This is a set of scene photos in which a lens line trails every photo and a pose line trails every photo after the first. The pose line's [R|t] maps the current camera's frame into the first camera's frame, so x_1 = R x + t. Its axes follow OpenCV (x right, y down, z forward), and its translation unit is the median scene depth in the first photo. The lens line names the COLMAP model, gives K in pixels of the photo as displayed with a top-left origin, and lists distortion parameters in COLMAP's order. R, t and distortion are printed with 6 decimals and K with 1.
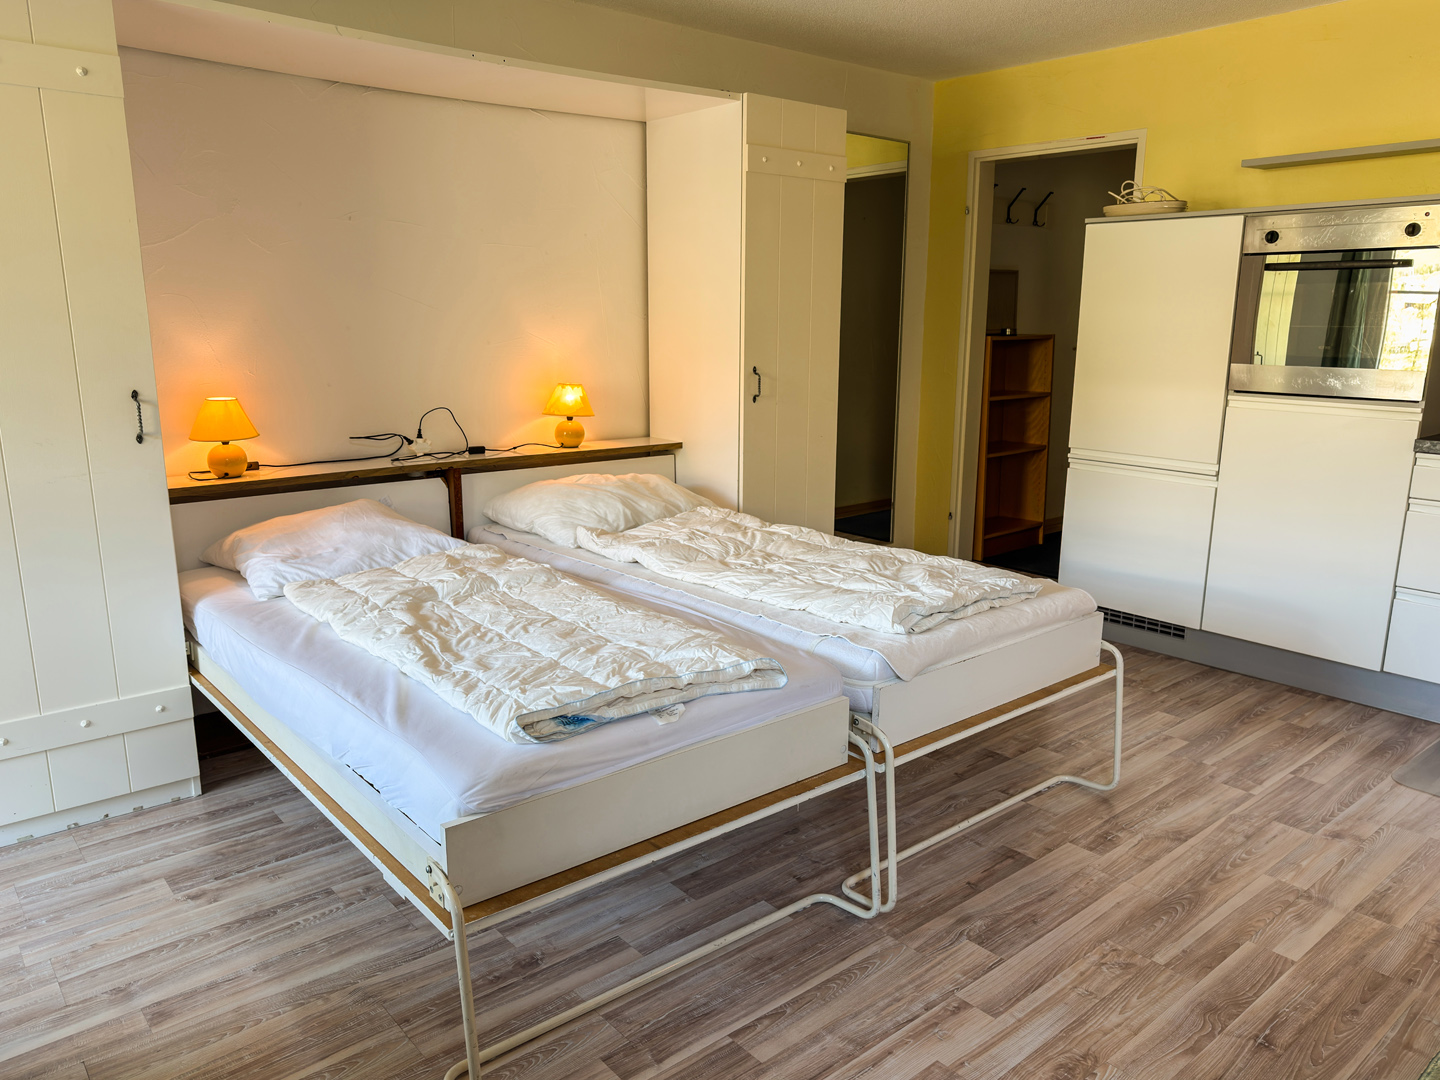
lens RADIAL K [[1045.0, 0, 714.9], [0, 1045.0, 547.7], [0, 0, 1]] dist [-0.038314, 0.034479]
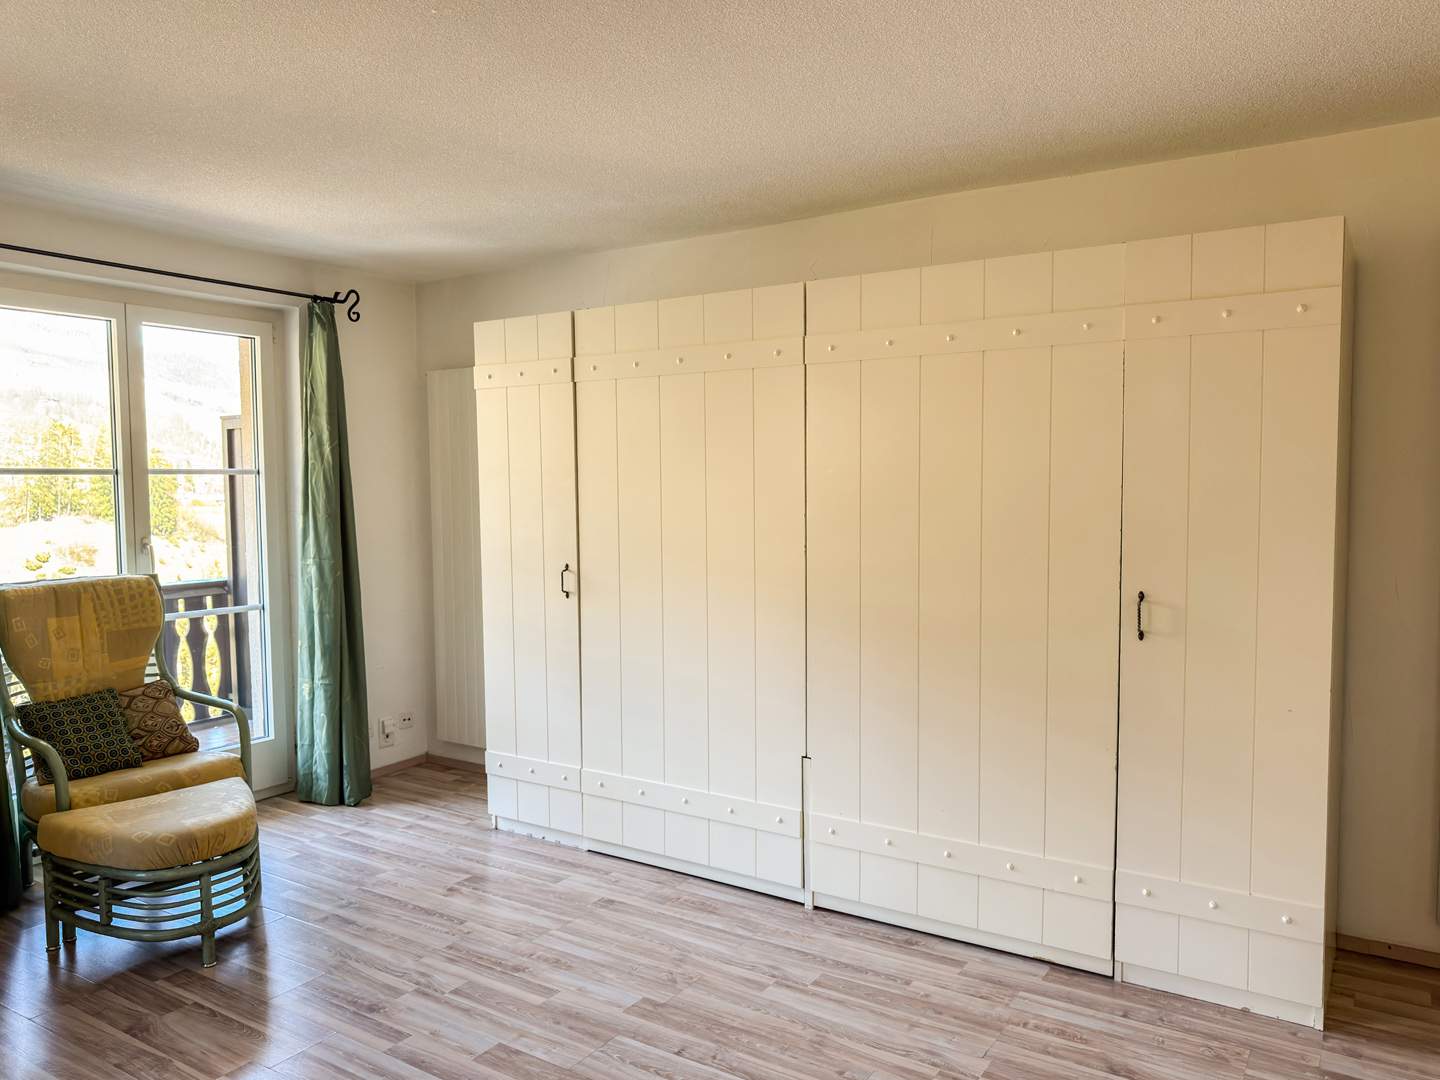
lens RADIAL K [[1045.0, 0, 725.1], [0, 1045.0, 538.7], [0, 0, 1]] dist [-0.038314, 0.034479]
pose [[0.294965, 0.045915, -0.954404, 0.924153], [-0.198585, 0.979980, -0.014228, -0.201222], [0.934644, 0.193727, 0.298178, 0.708894]]
